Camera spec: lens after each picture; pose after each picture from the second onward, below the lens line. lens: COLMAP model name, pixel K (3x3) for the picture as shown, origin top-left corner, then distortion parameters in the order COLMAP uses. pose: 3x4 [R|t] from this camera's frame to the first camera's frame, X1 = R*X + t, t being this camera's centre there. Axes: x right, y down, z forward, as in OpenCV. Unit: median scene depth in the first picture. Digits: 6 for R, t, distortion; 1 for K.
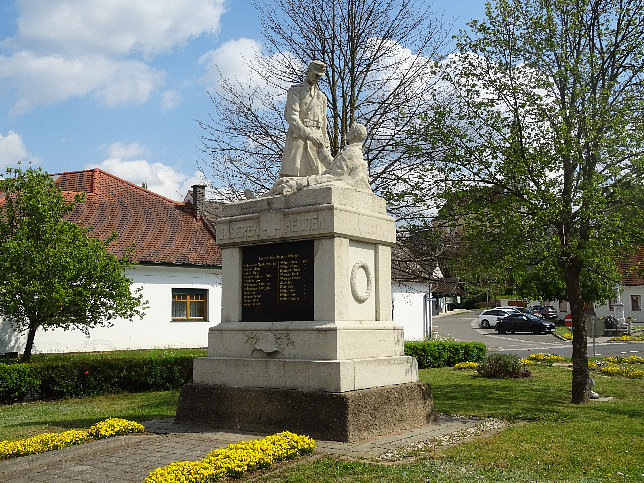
lens RADIAL K [[728.8, 0, 321.7], [0, 728.8, 246.8], [0, 0, 1]] dist [0.062326, 0.000000]
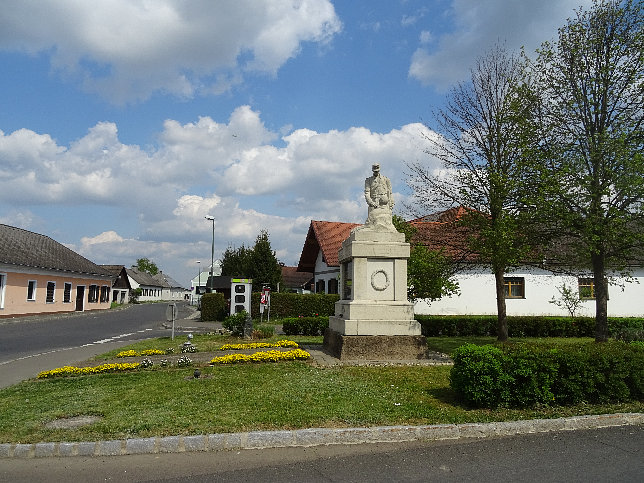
lens RADIAL K [[473.3, 0, 322.1], [0, 473.3, 242.0], [0, 0, 1]] dist [0.008876, 0.000284]
pose [[0.706247, -0.068864, -0.704608, 0.787820], [0.060718, 0.997483, -0.036629, -0.013857], [0.705357, -0.016914, 0.708650, 0.020734]]
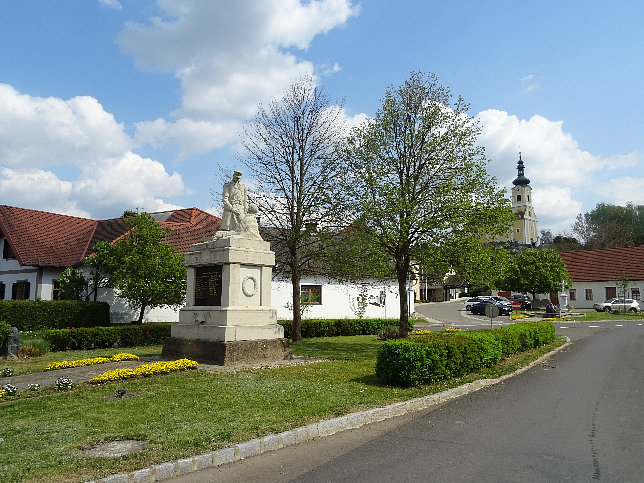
lens RADIAL K [[520.7, 0, 322.0], [0, 520.7, 235.9], [0, 0, 1]] dist [0.051534, 0.004435]
pose [[0.992029, -0.004044, -0.125948, 0.404558], [0.000541, 0.999612, -0.027834, -0.045297], [0.126011, 0.027544, 0.991646, -0.347020]]
